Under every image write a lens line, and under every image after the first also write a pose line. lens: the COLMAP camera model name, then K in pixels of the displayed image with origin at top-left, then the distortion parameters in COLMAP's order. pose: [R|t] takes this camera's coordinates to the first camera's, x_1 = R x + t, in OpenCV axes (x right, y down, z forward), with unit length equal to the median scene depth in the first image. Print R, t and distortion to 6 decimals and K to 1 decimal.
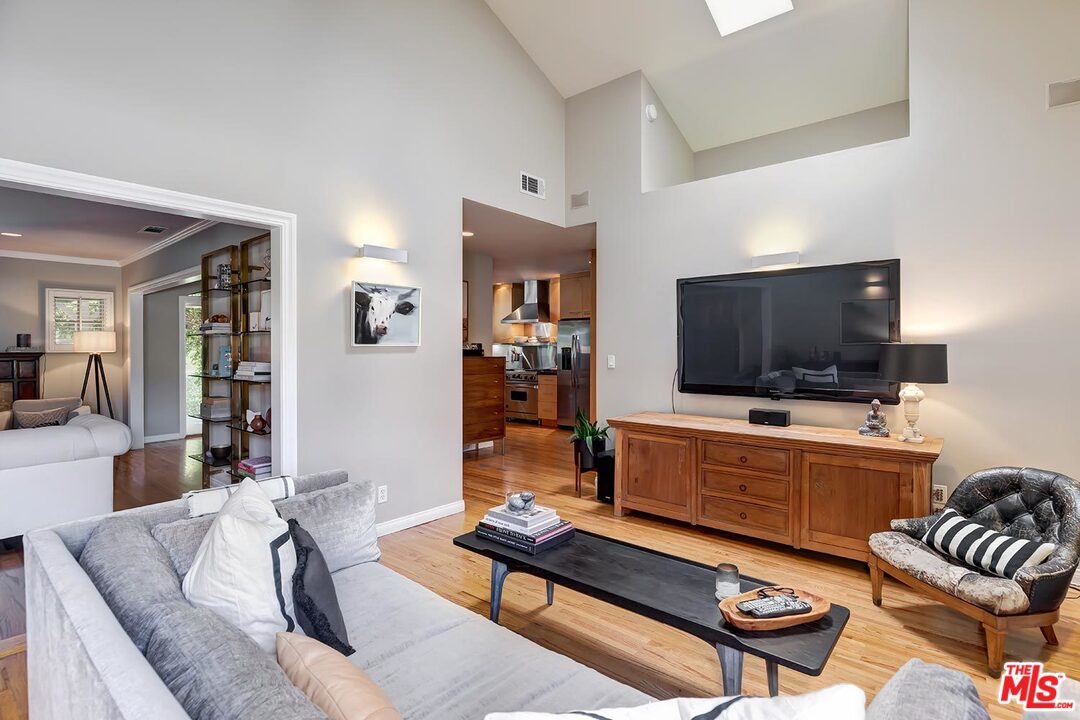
lens RADIAL K [[526.8, 0, 570.4], [0, 526.8, 354.8], [0, 0, 1]] dist [0.003593, -0.000733]
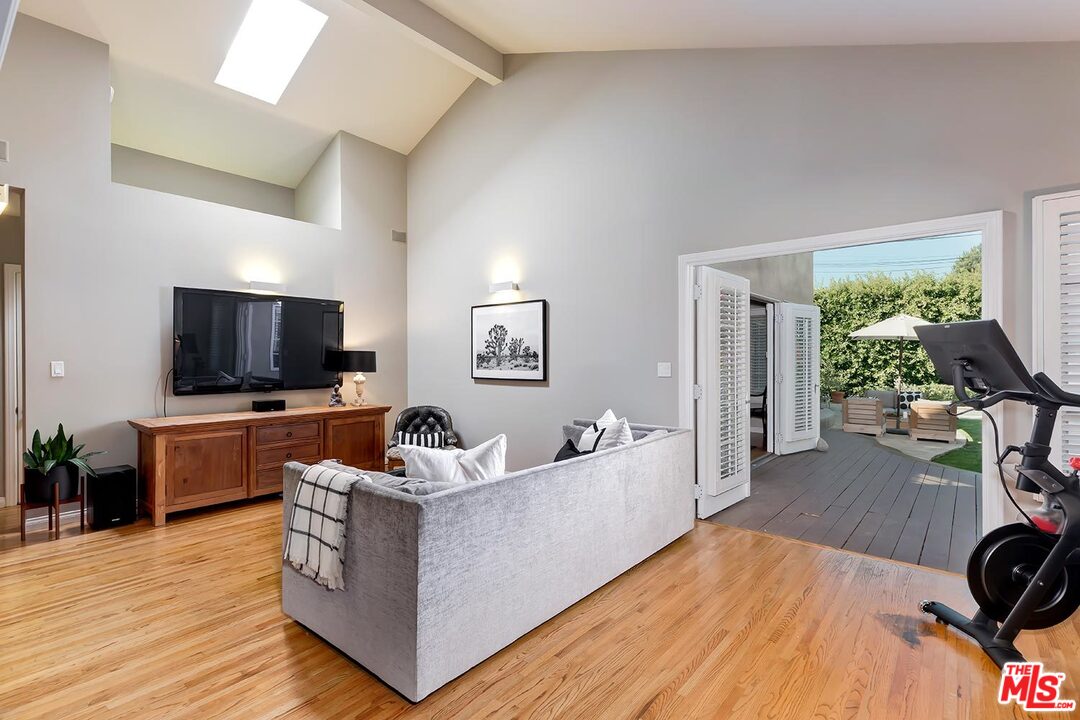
lens RADIAL K [[511.6, 0, 547.3], [0, 511.6, 357.3], [0, 0, 1]] dist [0.005074, 0.000573]
pose [[0.005849, -0.002645, 0.999979, -0.867567], [0.015049, 0.999883, 0.002556, 0.005127], [-0.999870, 0.015034, 0.005889, 0.281429]]
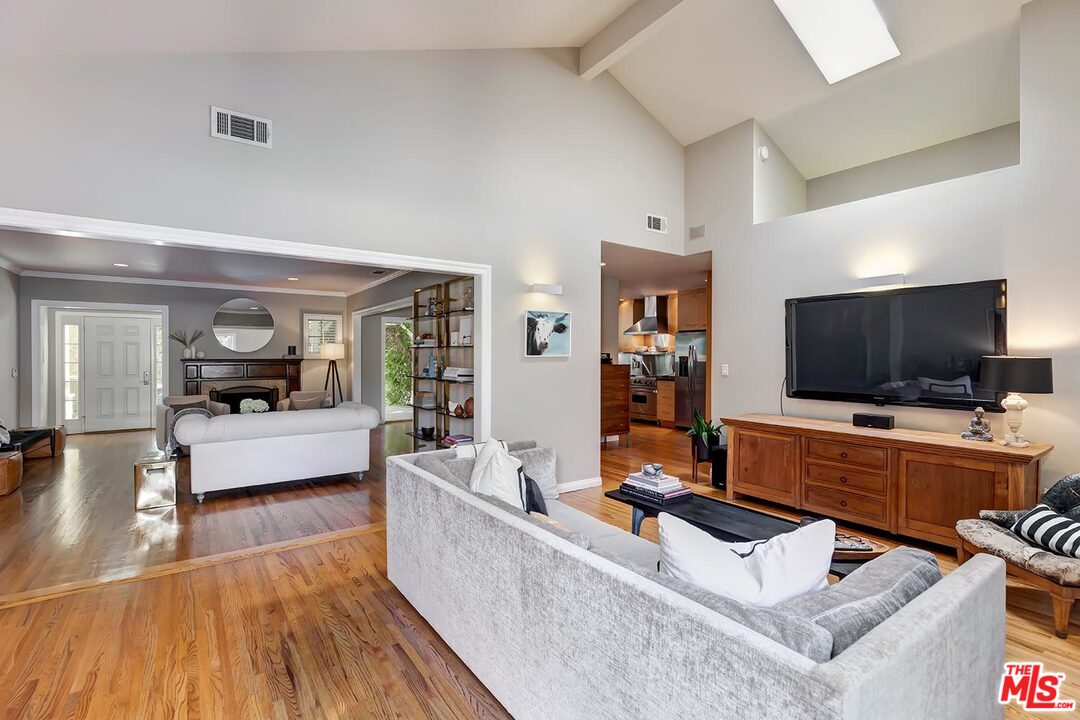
lens RADIAL K [[511.6, 0, 535.9], [0, 511.6, 357.7], [0, 0, 1]] dist [0.005074, 0.000573]
pose [[0.959912, 0.004616, -0.280264, -0.007946], [-0.006411, 0.999964, -0.005487, -0.005568], [0.280228, 0.007064, 0.959907, -0.245749]]
